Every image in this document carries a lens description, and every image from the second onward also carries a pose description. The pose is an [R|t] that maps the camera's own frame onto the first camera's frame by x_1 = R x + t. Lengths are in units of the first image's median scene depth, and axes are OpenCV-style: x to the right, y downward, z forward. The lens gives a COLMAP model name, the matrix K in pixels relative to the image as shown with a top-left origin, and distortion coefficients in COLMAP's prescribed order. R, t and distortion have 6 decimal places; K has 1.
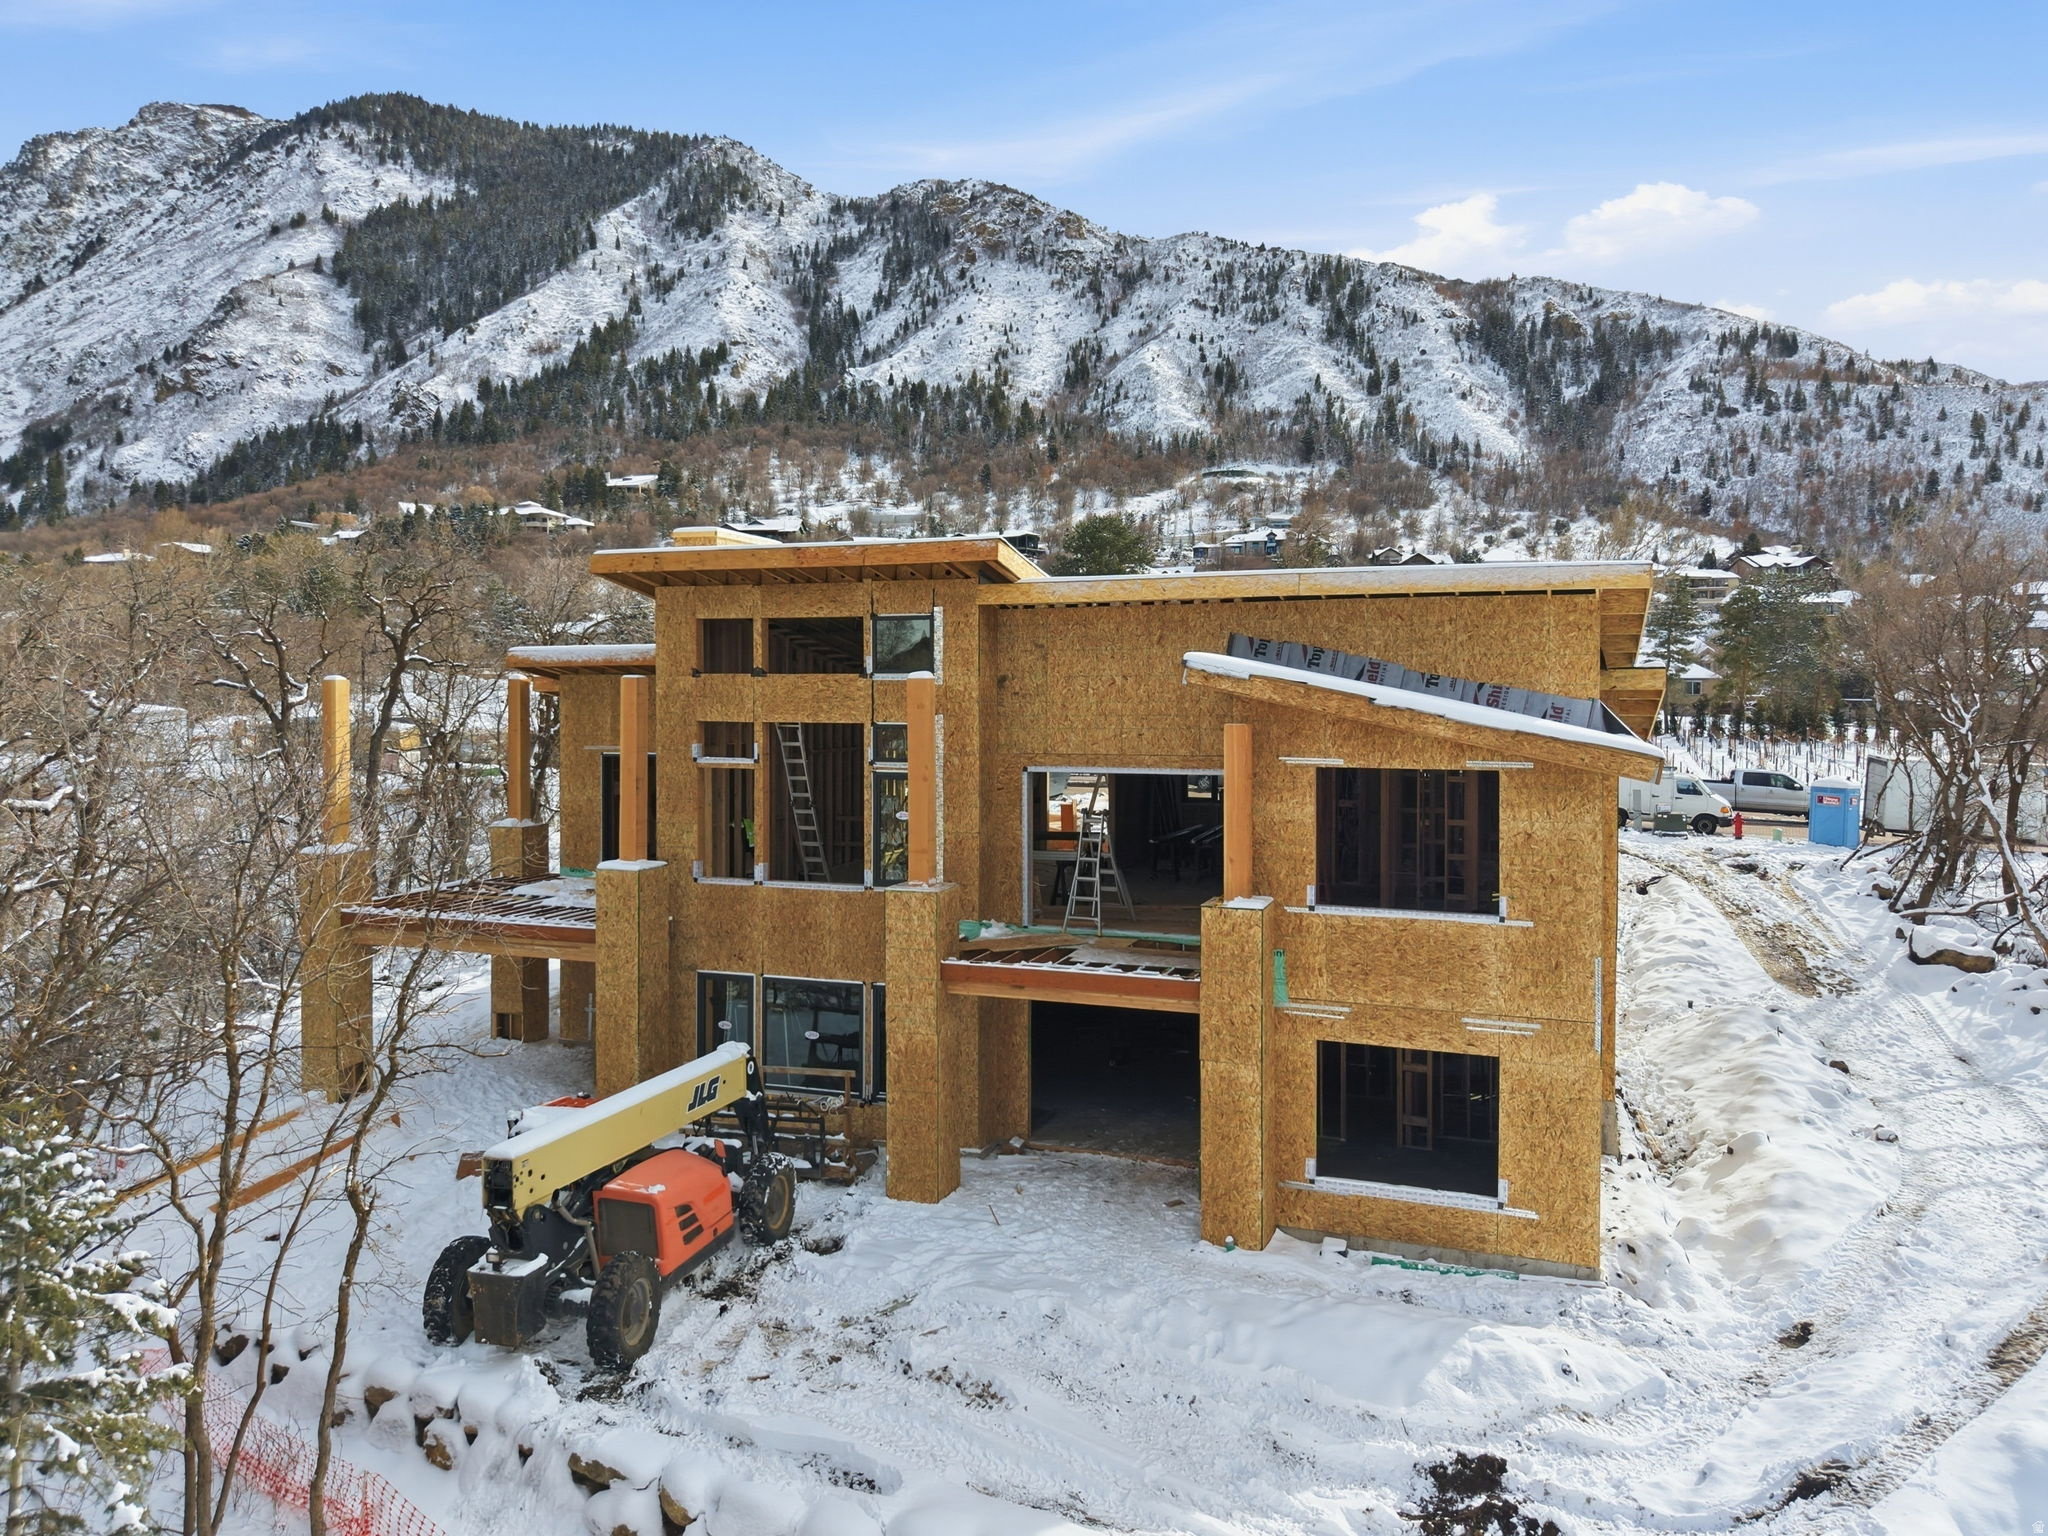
lens RADIAL K [[1447.4, 0, 1025.5], [0, 1447.4, 687.8], [0, 0, 1]] dist [0.008723, -0.004909]
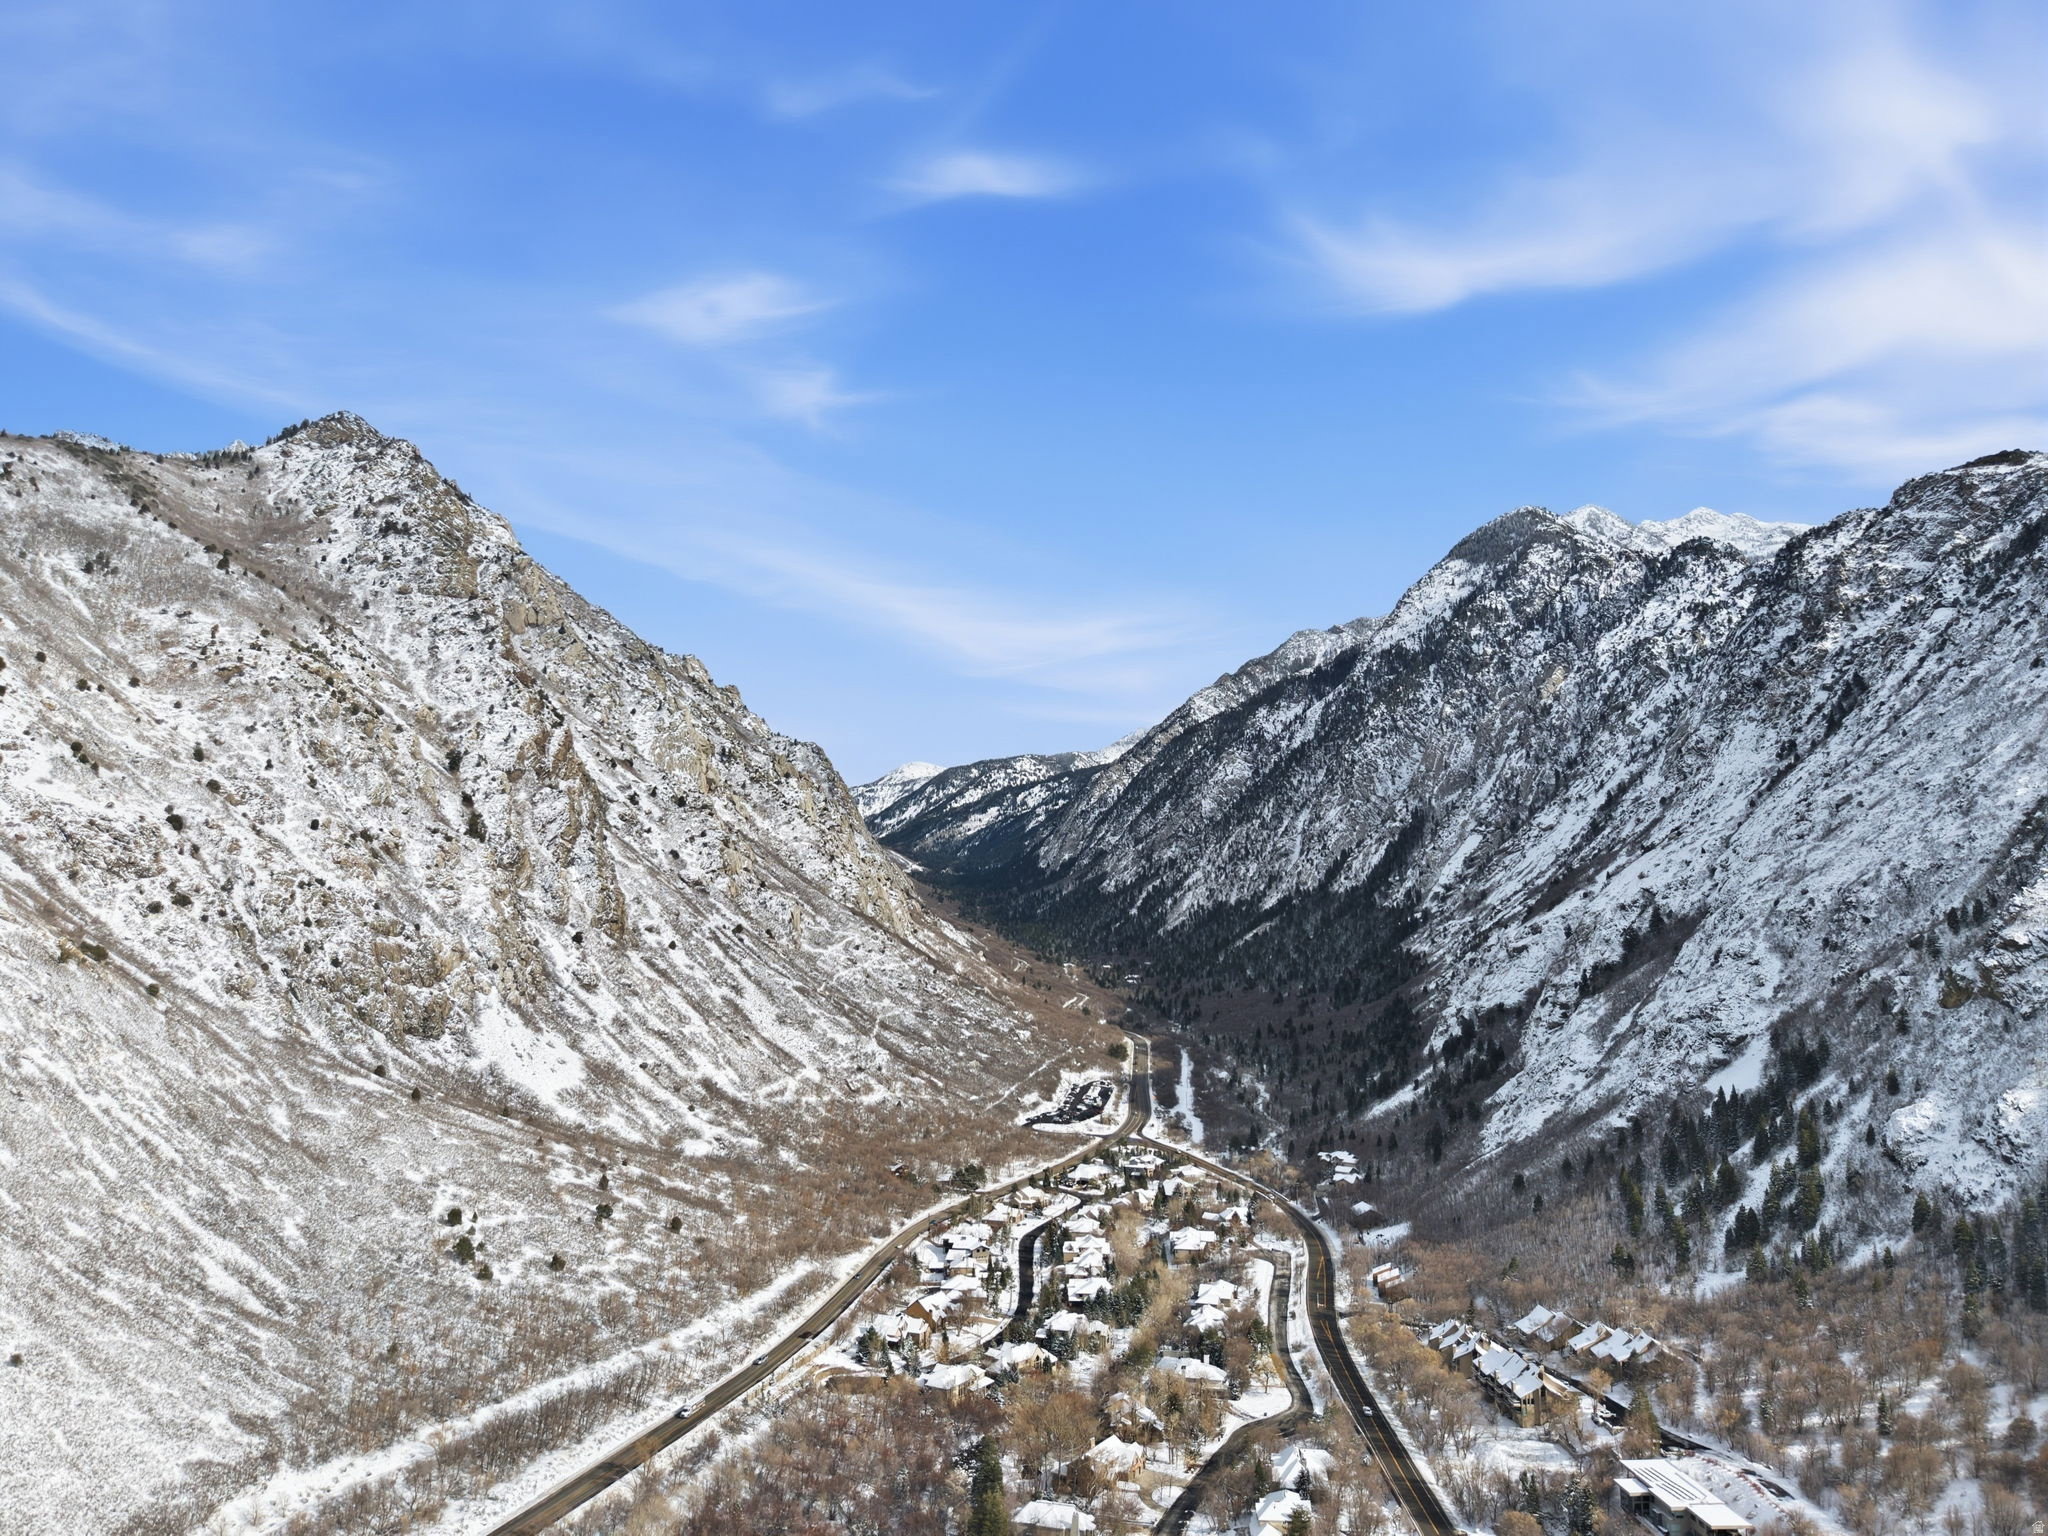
lens RADIAL K [[1375.5, 0, 1023.5], [0, 1375.5, 760.0], [0, 0, 1]] dist [0.004498, 0.001786]
pose [[0.427855, -0.108755, -0.897281, -0.162401], [-0.009278, 0.992154, -0.124678, -0.208749], [0.903800, 0.061669, 0.423489, 0.281973]]
